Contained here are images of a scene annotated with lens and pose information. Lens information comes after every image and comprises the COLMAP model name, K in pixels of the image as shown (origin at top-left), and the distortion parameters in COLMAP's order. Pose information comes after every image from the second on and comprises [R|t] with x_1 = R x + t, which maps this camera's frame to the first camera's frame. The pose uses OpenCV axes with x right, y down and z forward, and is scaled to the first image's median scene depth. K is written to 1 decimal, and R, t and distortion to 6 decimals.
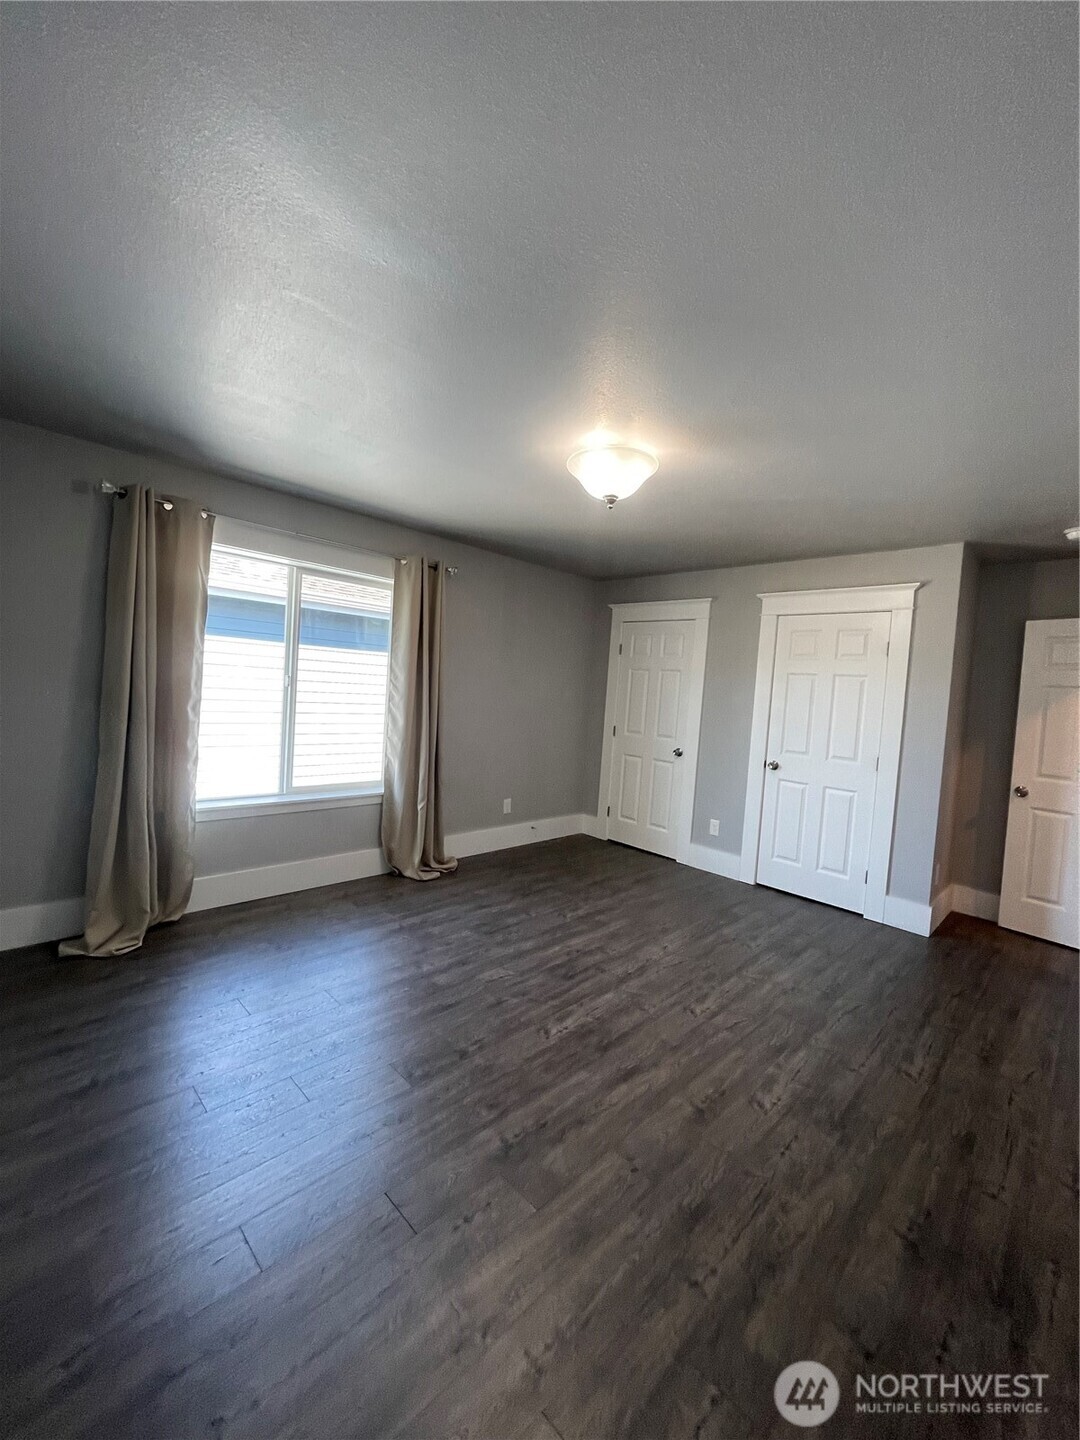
lens RADIAL K [[571.1, 0, 544.1], [0, 571.1, 726.2], [0, 0, 1]] dist [-0.000636, -0.000204]
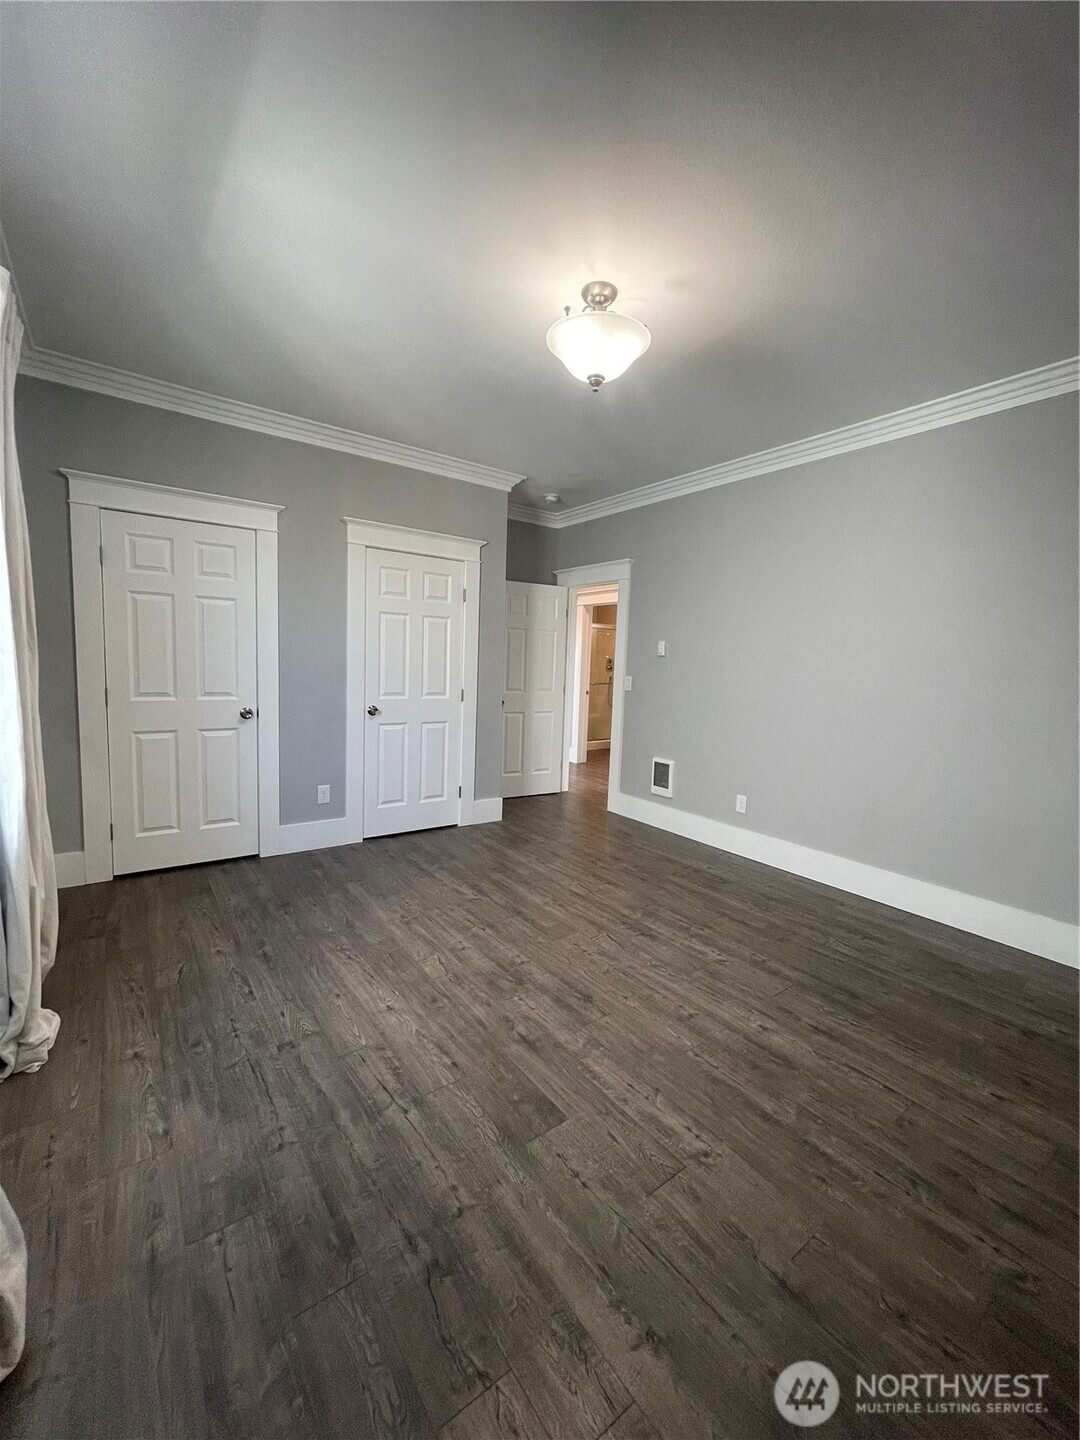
lens RADIAL K [[577.8, 0, 545.2], [0, 577.8, 713.2], [0, 0, 1]] dist [-0.001040, -0.000345]
pose [[0.140581, -0.154701, 0.977908, -0.489962], [0.025032, 0.987957, 0.152692, -0.065144], [-0.989753, 0.003013, 0.142760, 0.589159]]
